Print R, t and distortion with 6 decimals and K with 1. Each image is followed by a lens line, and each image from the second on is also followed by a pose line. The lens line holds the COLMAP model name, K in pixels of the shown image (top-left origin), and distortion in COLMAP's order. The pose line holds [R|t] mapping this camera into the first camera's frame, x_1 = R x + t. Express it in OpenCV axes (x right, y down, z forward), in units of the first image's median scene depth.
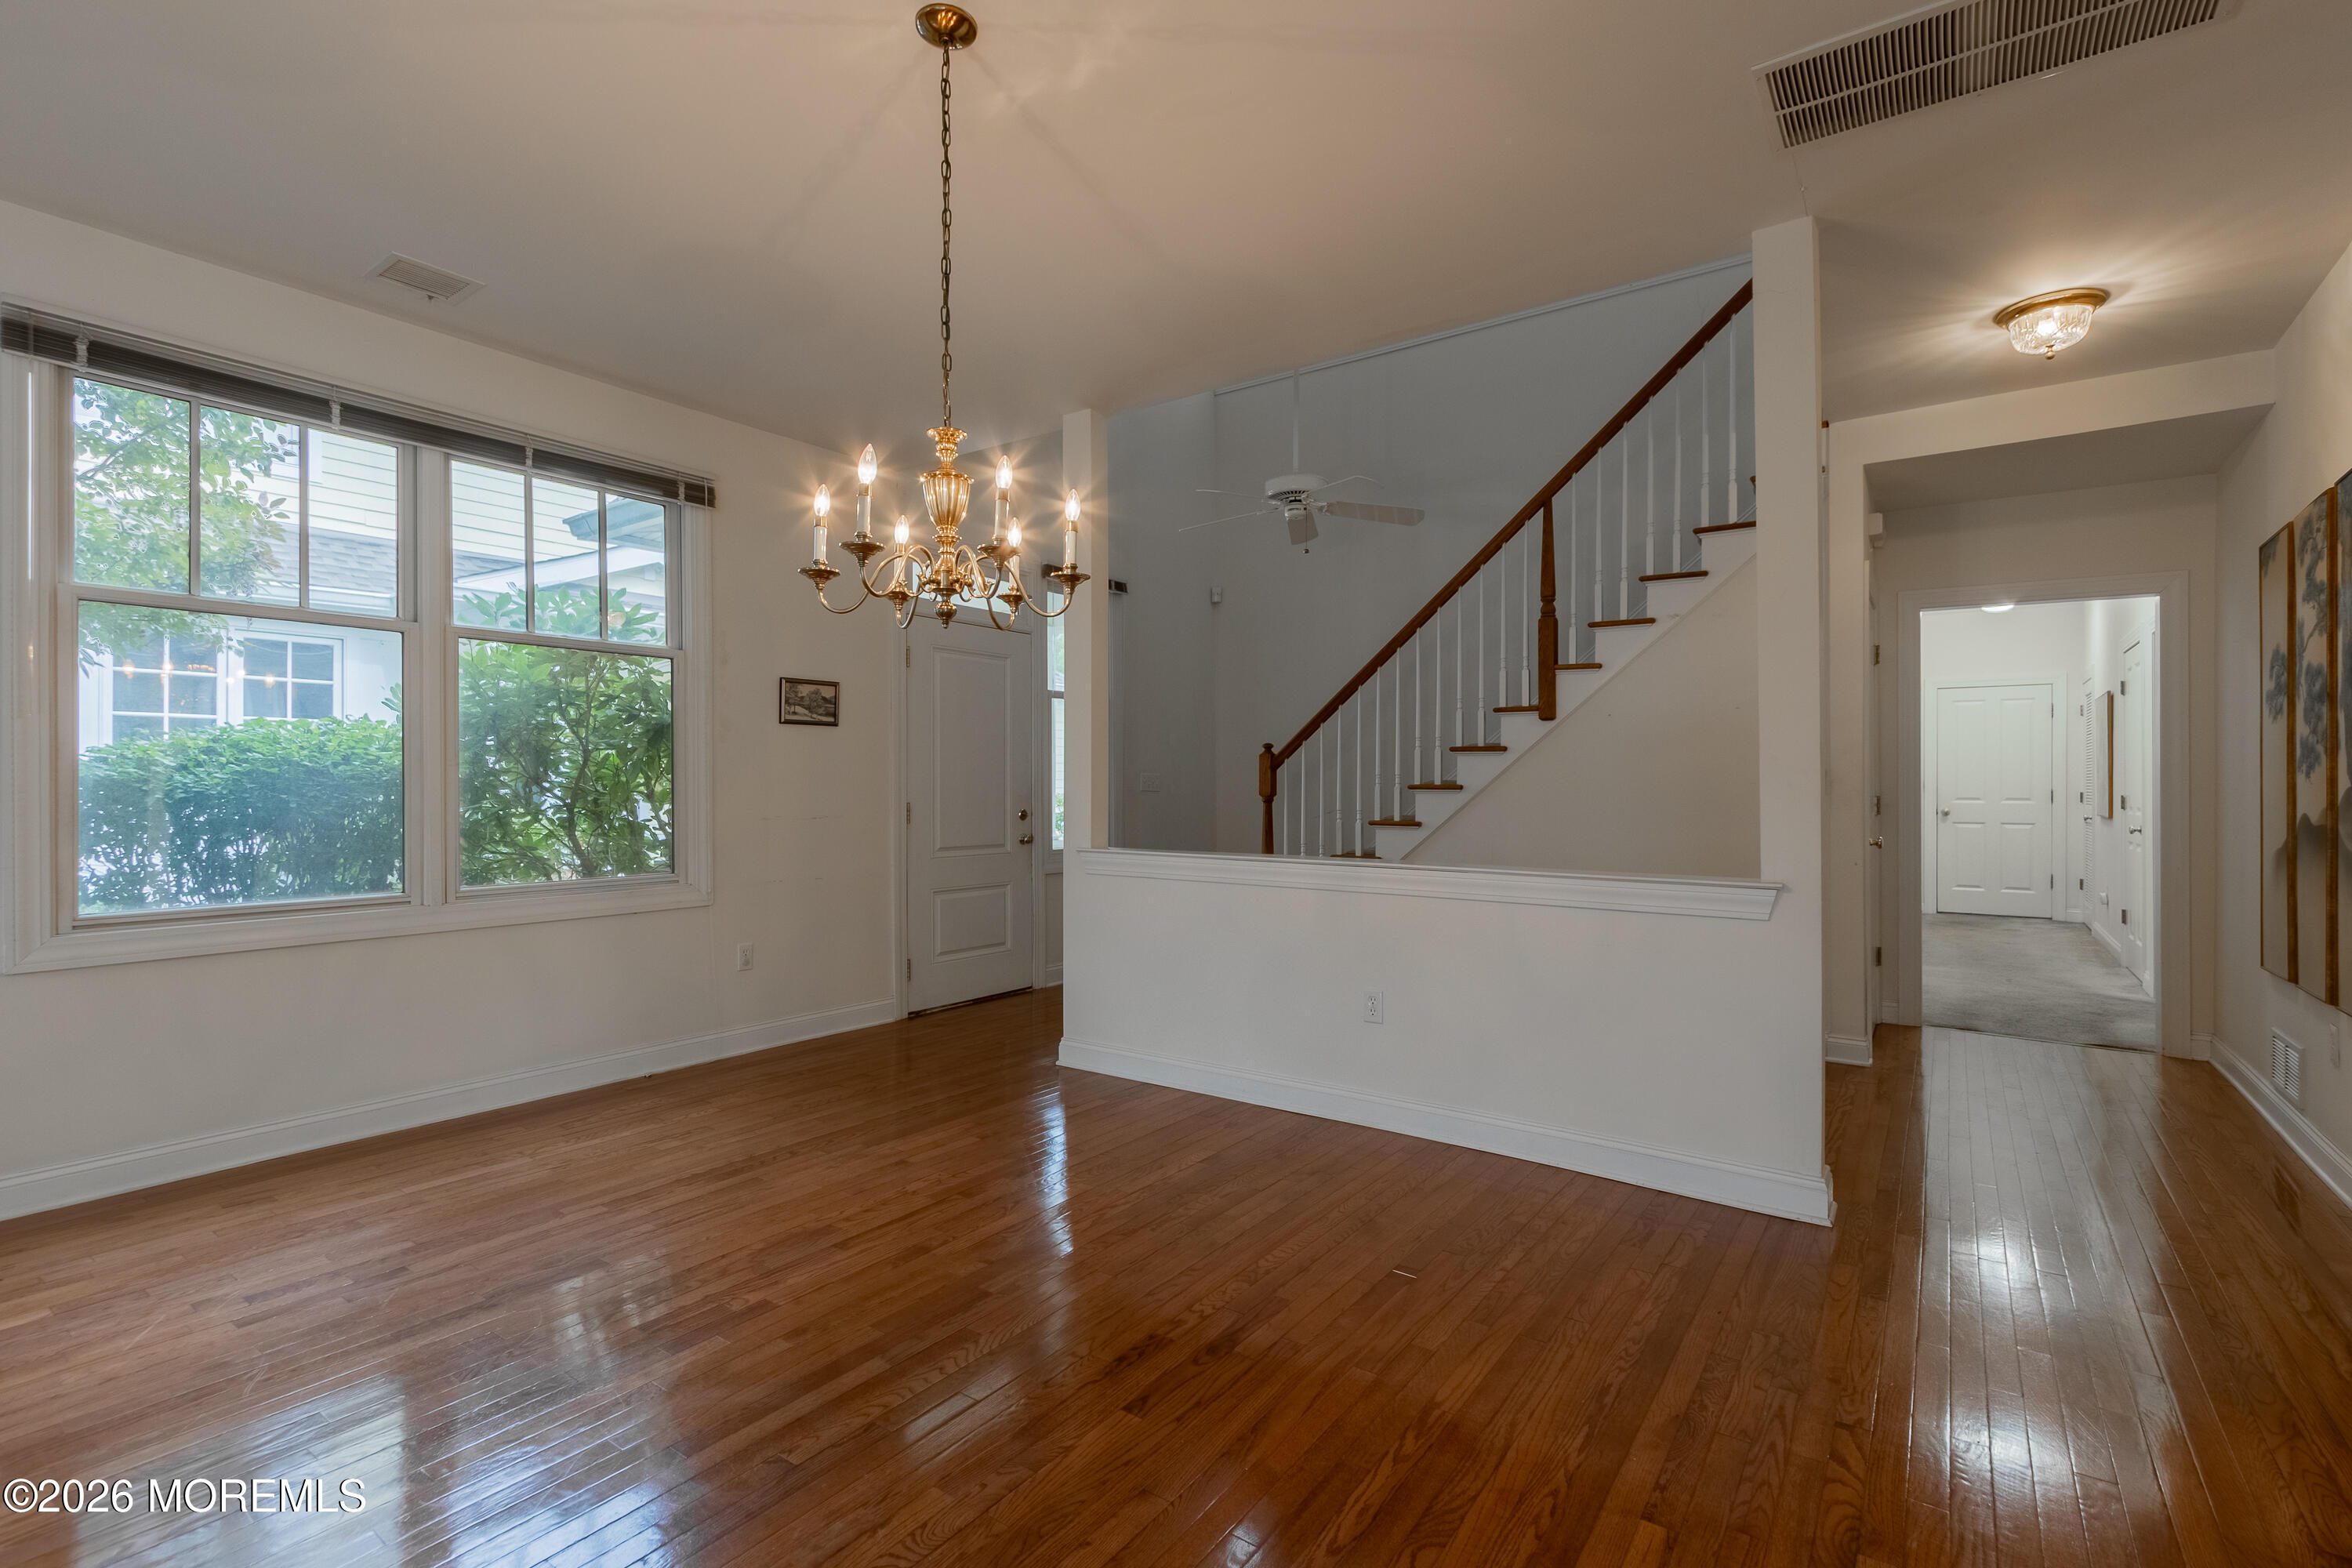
lens RADIAL K [[1083.8, 0, 1176.1], [0, 1083.8, 789.3], [0, 0, 1]] dist [0.006180, -0.002311]
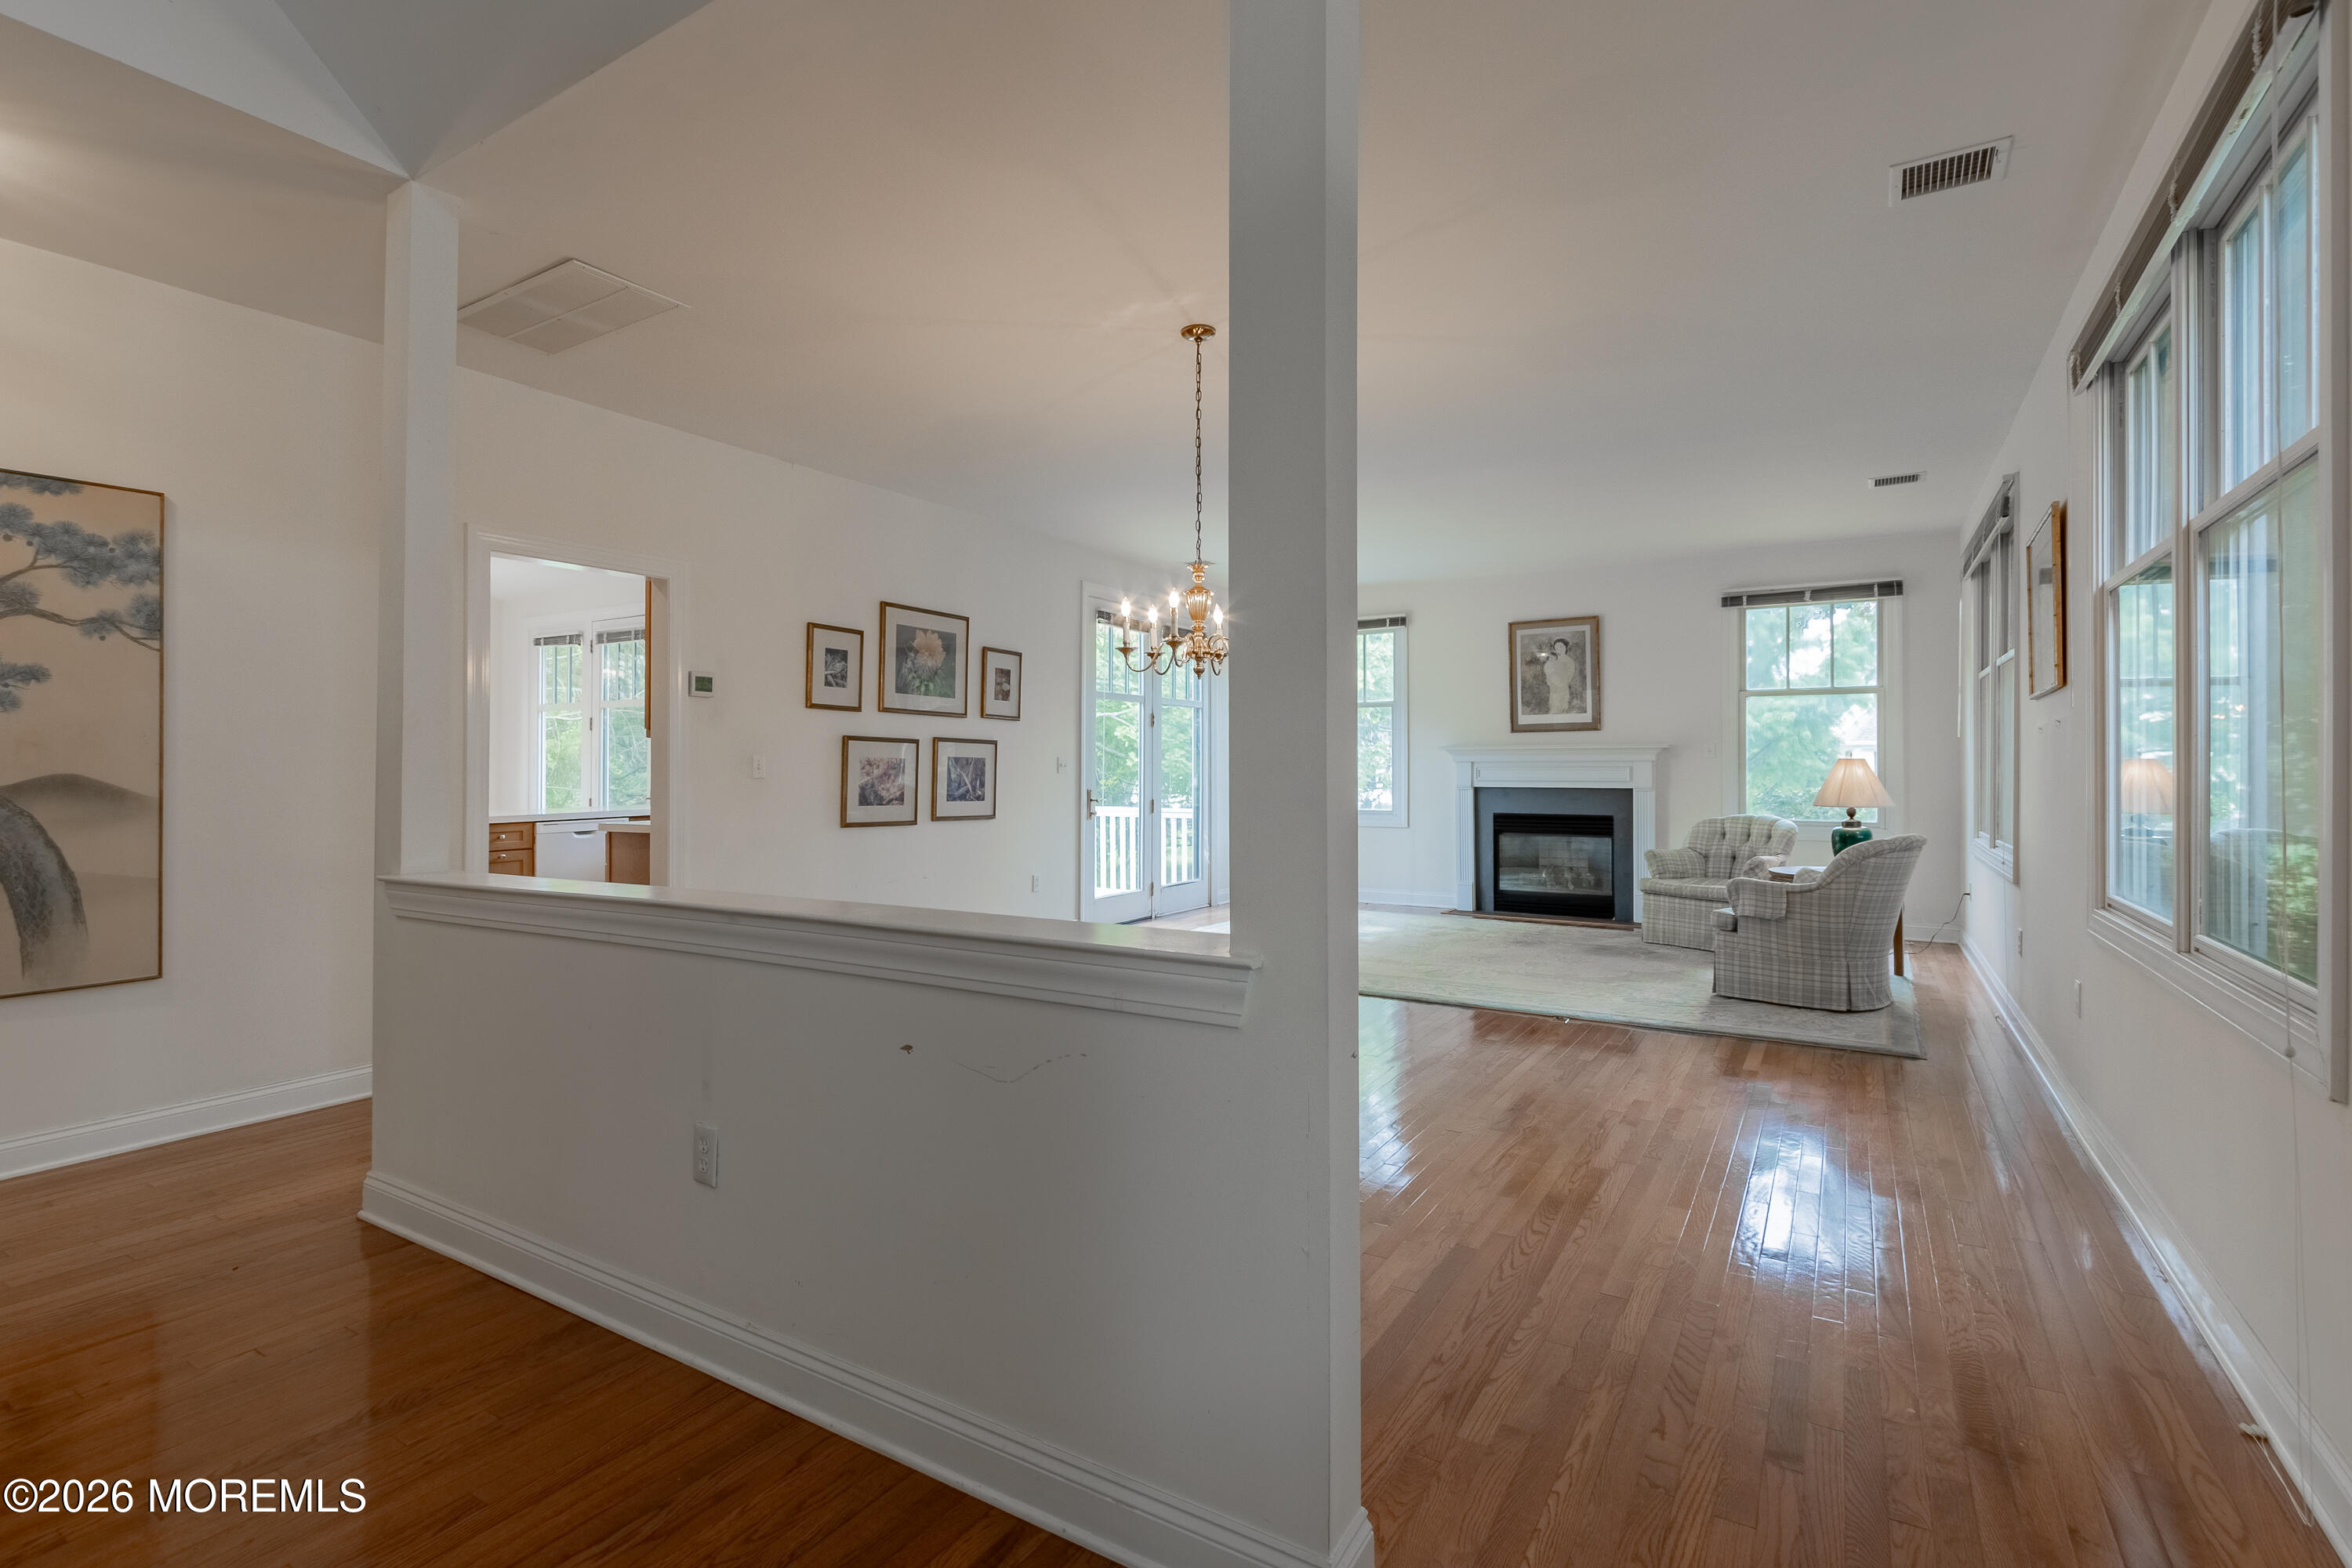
lens RADIAL K [[1083.8, 0, 1111.2], [0, 1083.8, 748.9], [0, 0, 1]] dist [0.006180, -0.002311]
pose [[-0.999737, 0.000647, -0.022943, -0.019636], [0.001060, 0.999837, -0.018015, -0.003194], [0.022927, -0.018035, -0.999574, 1.514456]]
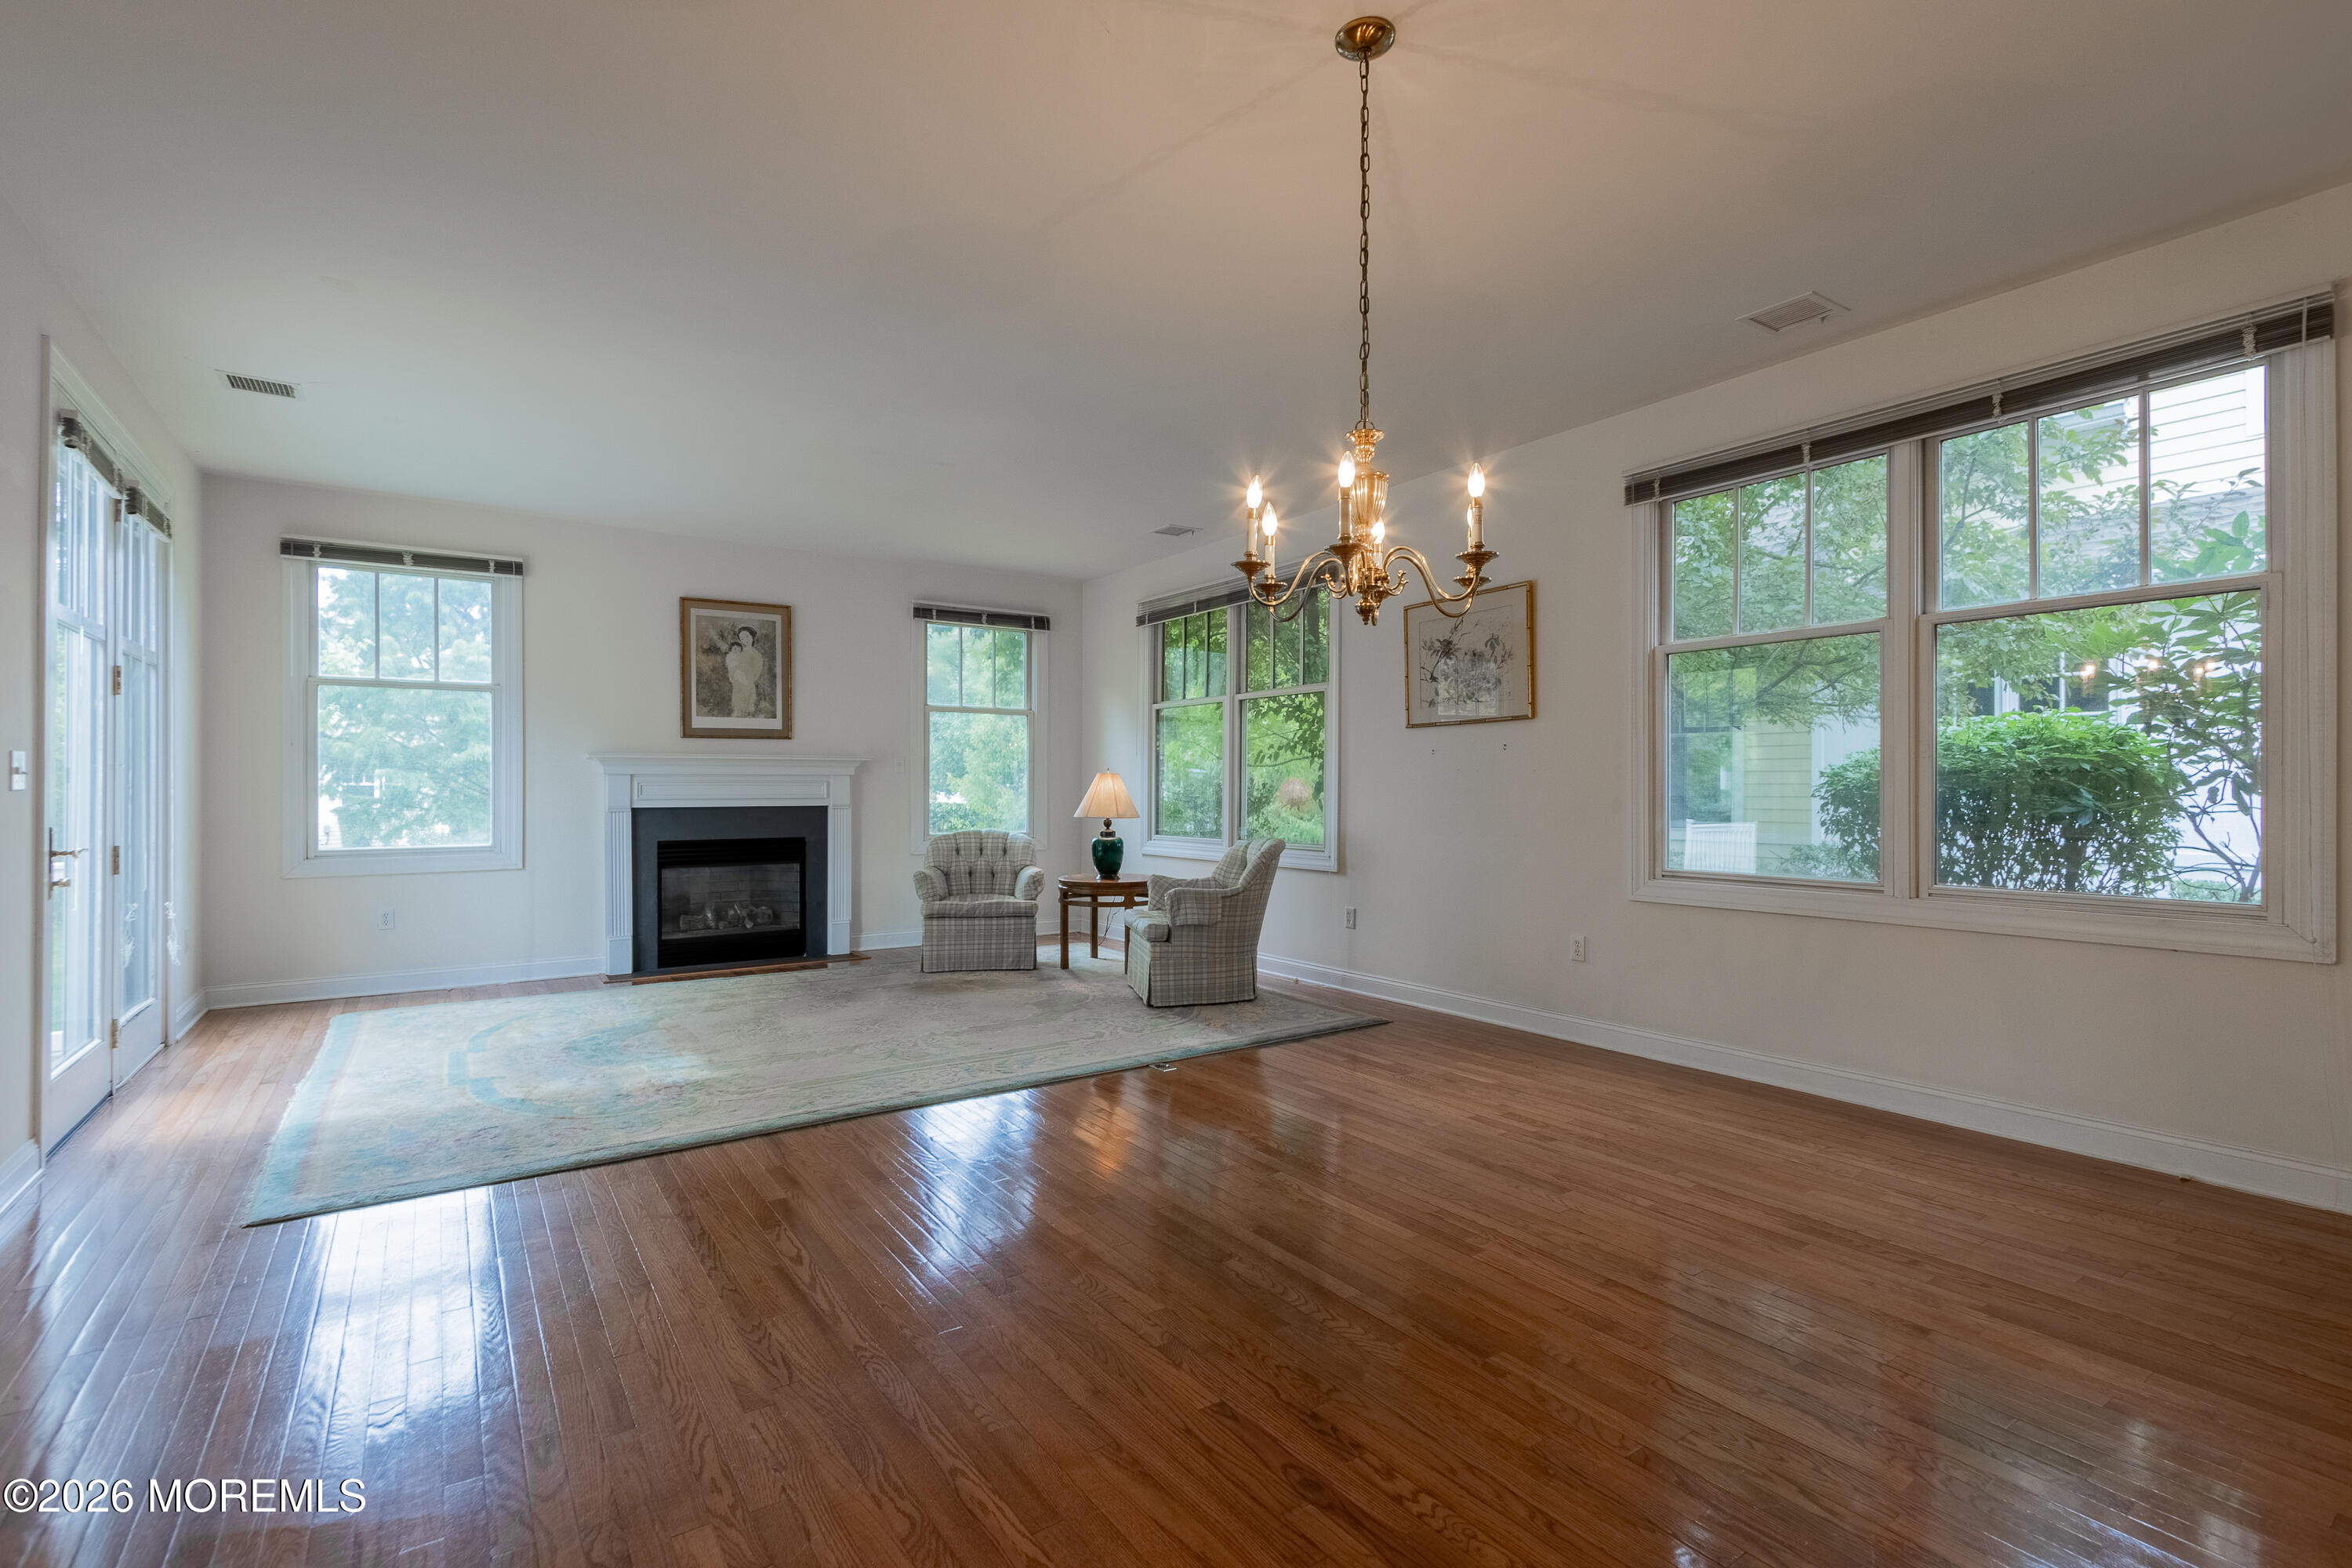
lens RADIAL K [[1083.8, 0, 1161.8], [0, 1083.8, 782.9], [0, 0, 1]] dist [0.006180, -0.002311]
pose [[-0.358749, -0.002295, -0.933431, 0.457551], [0.001294, 0.999995, -0.002956, 0.002913], [0.933433, -0.002268, -0.358745, 0.663371]]
